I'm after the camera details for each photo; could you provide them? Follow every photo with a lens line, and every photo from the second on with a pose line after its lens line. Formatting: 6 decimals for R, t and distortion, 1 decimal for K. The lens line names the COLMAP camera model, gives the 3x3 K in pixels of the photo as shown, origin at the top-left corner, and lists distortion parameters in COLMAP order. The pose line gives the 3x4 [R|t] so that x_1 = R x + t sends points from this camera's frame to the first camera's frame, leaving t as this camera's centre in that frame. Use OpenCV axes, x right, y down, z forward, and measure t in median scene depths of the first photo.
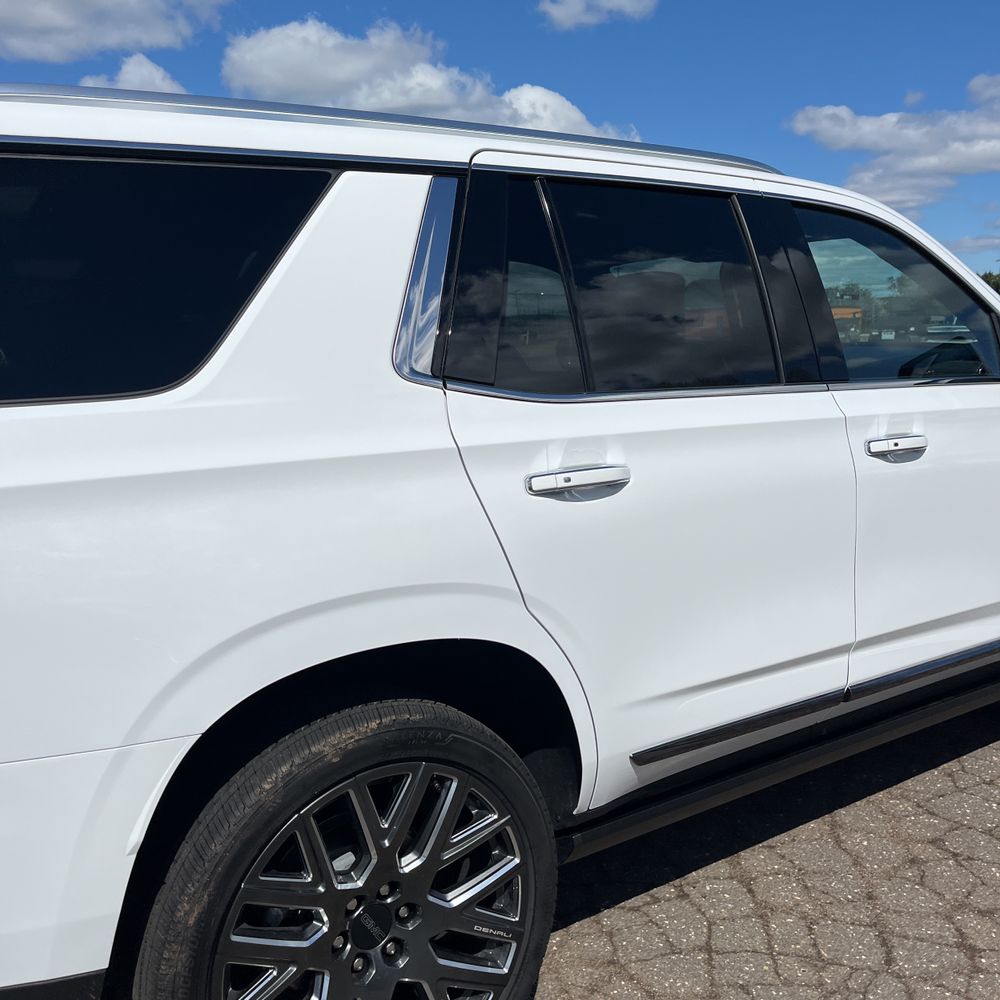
lens RADIAL K [[1045.9, 0, 492.3], [0, 1045.9, 440.7], [0, 0, 1]] dist [0.071022, -0.108271]
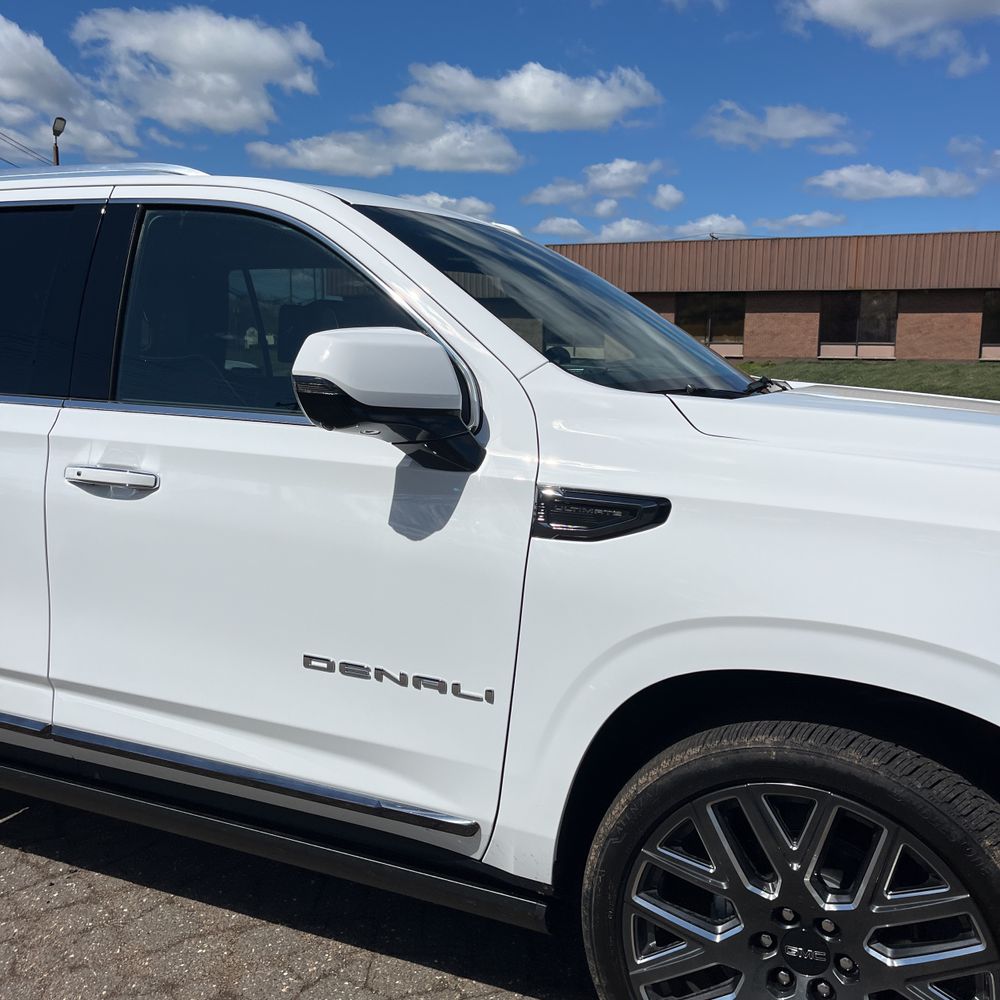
lens RADIAL K [[1007.4, 0, 513.0], [0, 1007.4, 462.5], [0, 0, 1]] dist [0.079787, -0.067178]
pose [[0.519219, 0.116690, -0.846637, 1.295324], [-0.119280, 0.990833, 0.063413, -0.103415], [0.846276, 0.068062, 0.528379, 0.855354]]
